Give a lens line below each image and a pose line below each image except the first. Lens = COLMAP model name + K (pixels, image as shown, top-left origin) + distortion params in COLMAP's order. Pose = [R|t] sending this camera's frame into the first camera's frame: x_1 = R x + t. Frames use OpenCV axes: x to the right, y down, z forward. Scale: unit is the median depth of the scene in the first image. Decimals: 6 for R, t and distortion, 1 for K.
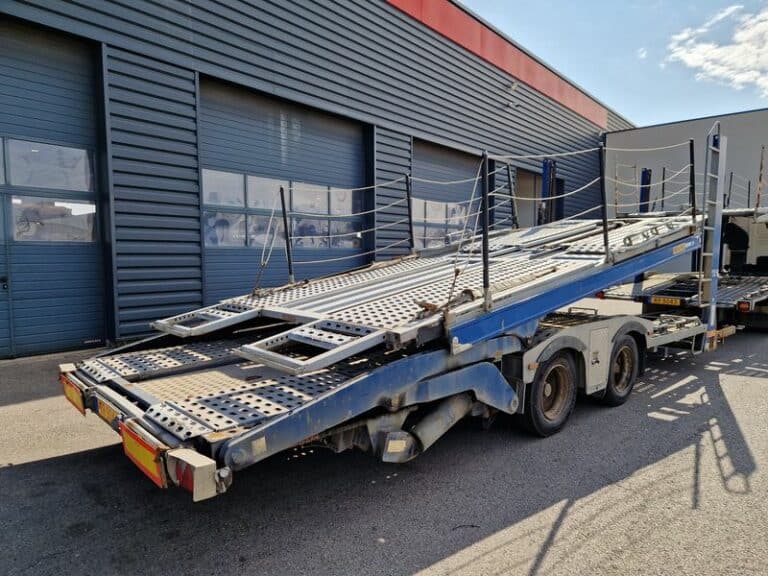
lens RADIAL K [[512.4, 0, 388.1], [0, 512.4, 289.9], [0, 0, 1]] dist [0.039866, -0.007442]
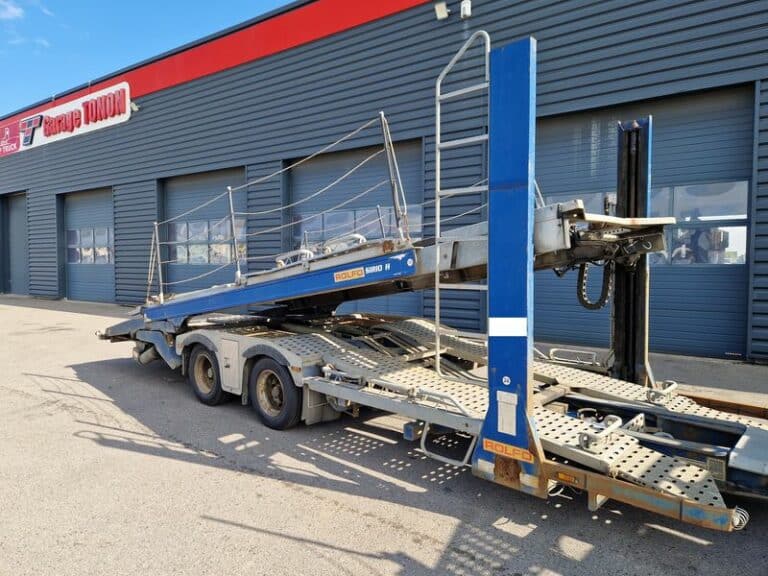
lens RADIAL K [[512.4, 0, 381.3], [0, 512.4, 284.9], [0, 0, 1]] dist [0.039866, -0.007442]
pose [[0.090128, 0.042696, -0.995015, 1.702868], [-0.070495, 0.996848, 0.036389, -0.125915], [0.993432, 0.066864, 0.092854, 1.292556]]
